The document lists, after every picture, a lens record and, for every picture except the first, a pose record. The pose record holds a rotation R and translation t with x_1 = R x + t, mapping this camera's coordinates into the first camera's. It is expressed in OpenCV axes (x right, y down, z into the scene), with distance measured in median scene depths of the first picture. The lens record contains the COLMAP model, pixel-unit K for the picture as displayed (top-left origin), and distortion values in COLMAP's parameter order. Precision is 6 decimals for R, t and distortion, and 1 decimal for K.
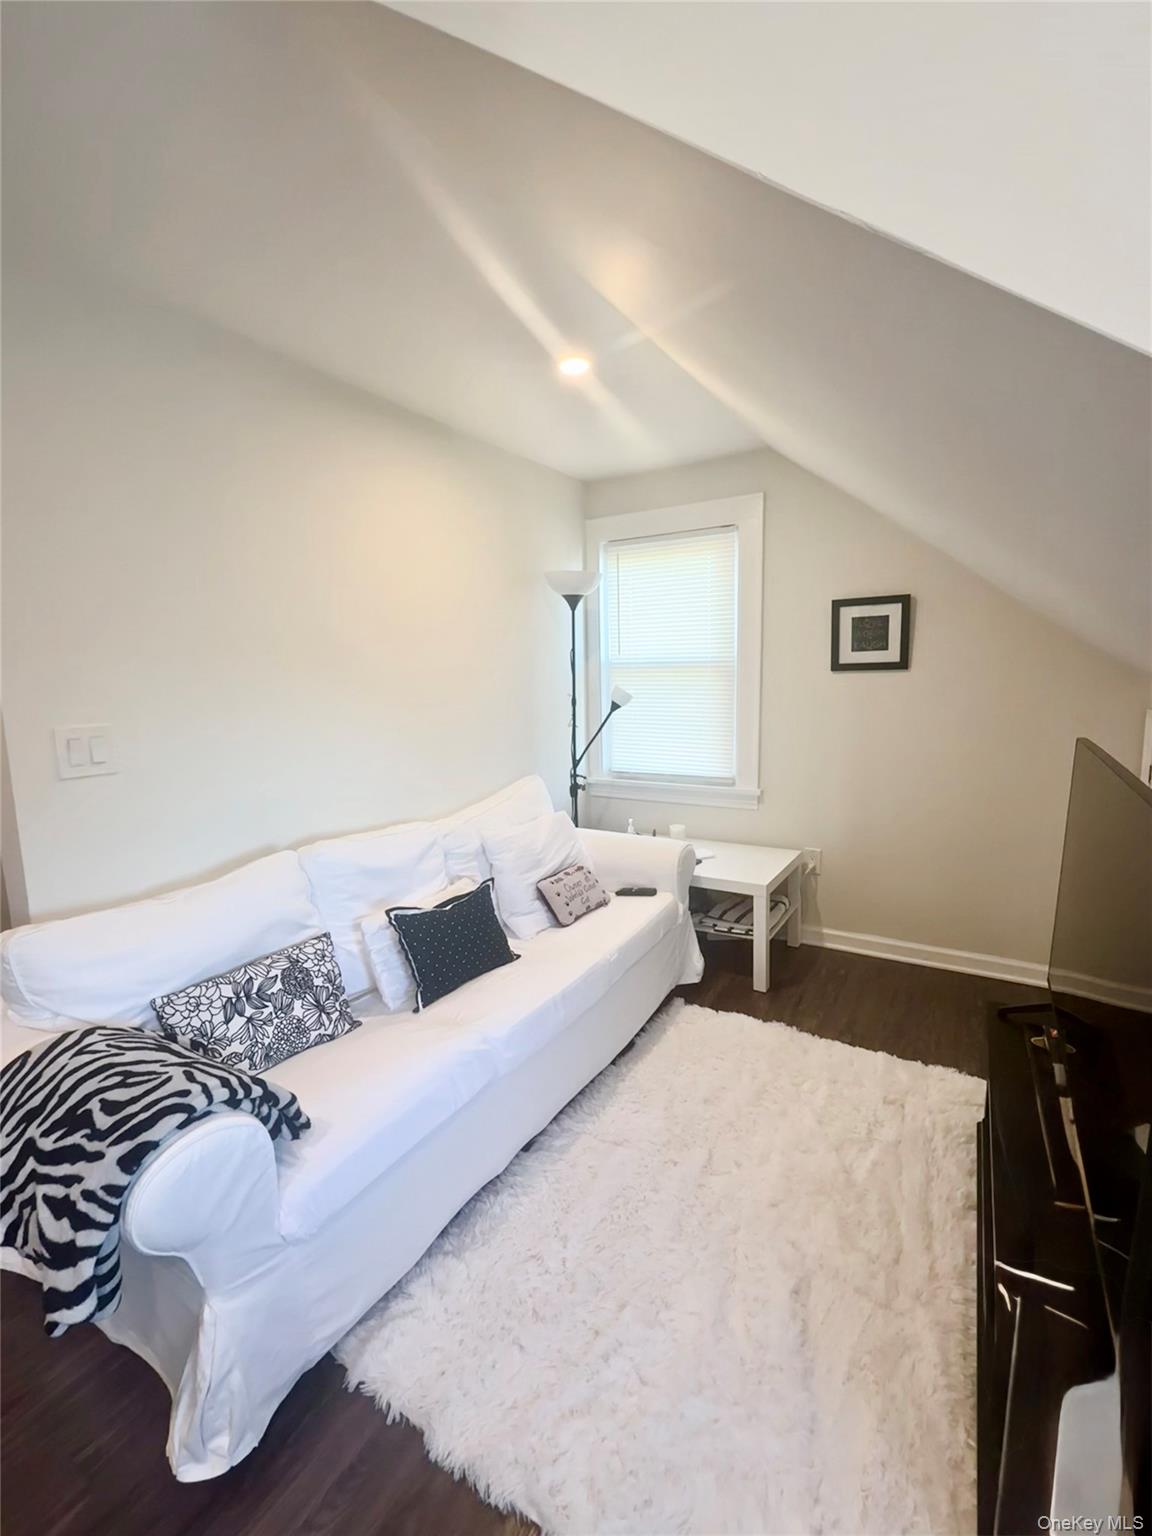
lens RADIAL K [[665.2, 0, 574.1], [0, 665.2, 770.7], [0, 0, 1]] dist [0.002852, 0.000391]
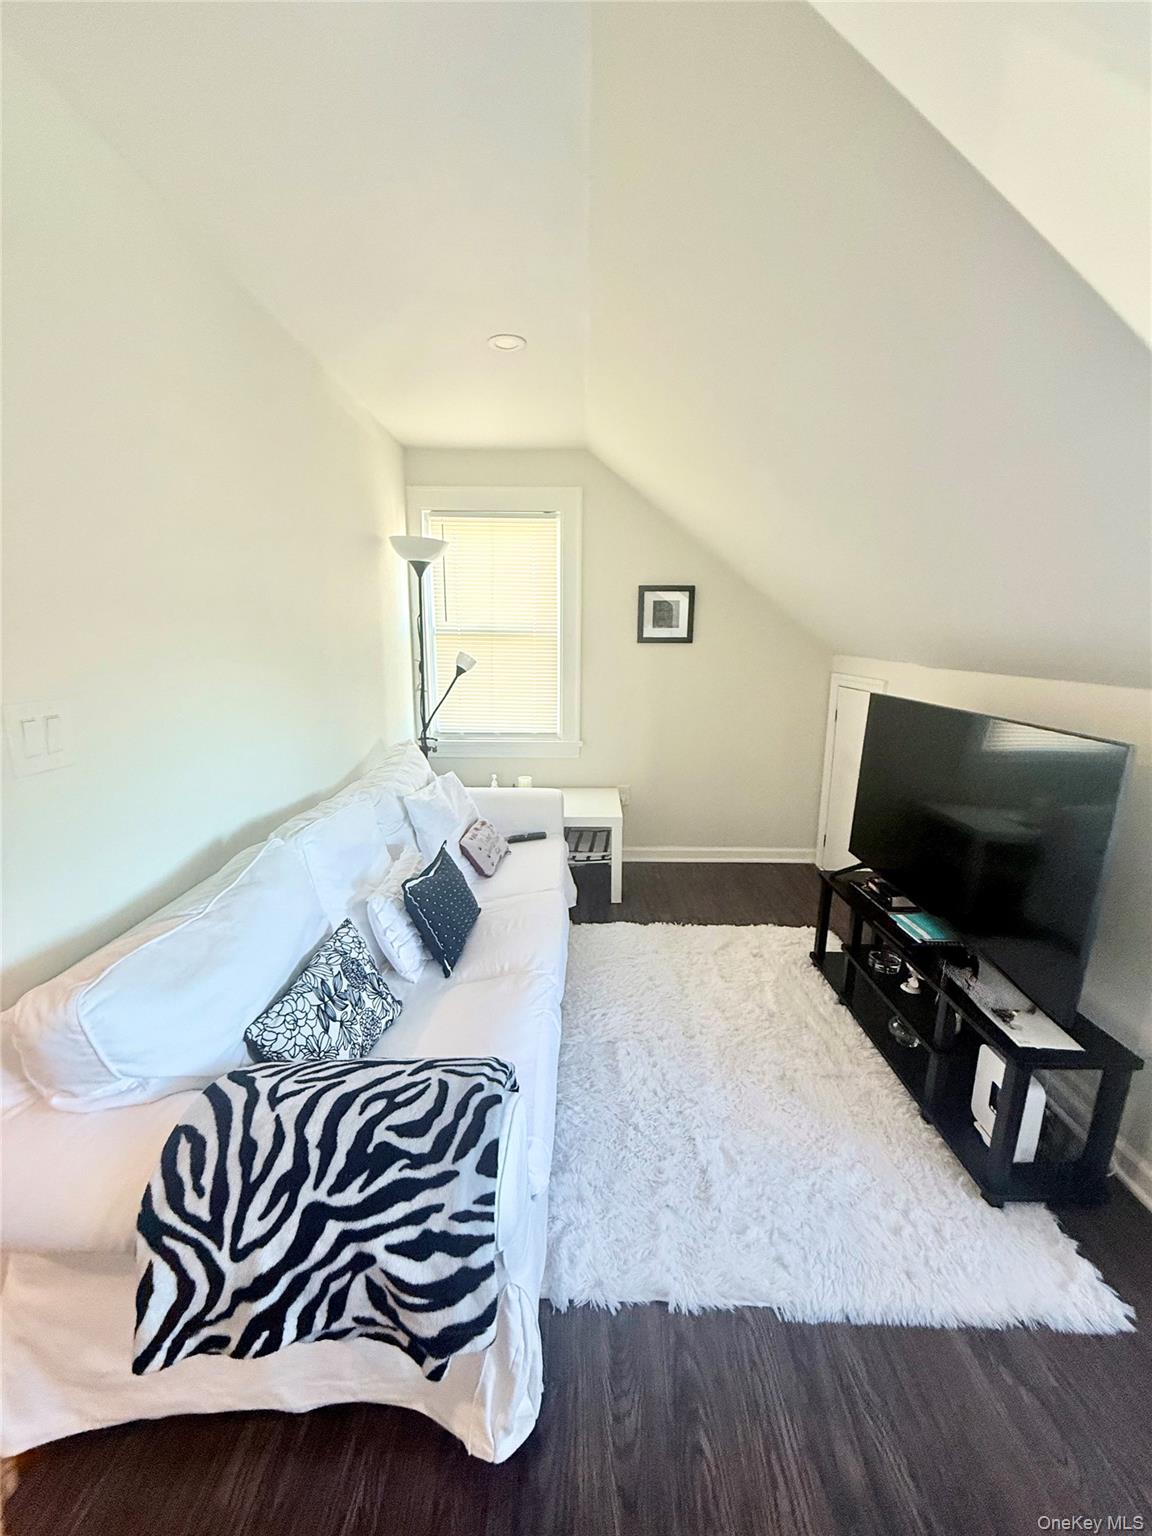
lens RADIAL K [[603.0, 0, 577.8], [0, 603.0, 764.4], [0, 0, 1]] dist [0.001620, -0.000049]
pose [[0.858644, -0.079046, 0.506441, -0.564559], [0.048825, 0.996158, 0.072701, -0.018470], [-0.510242, -0.037697, 0.859205, 0.137454]]
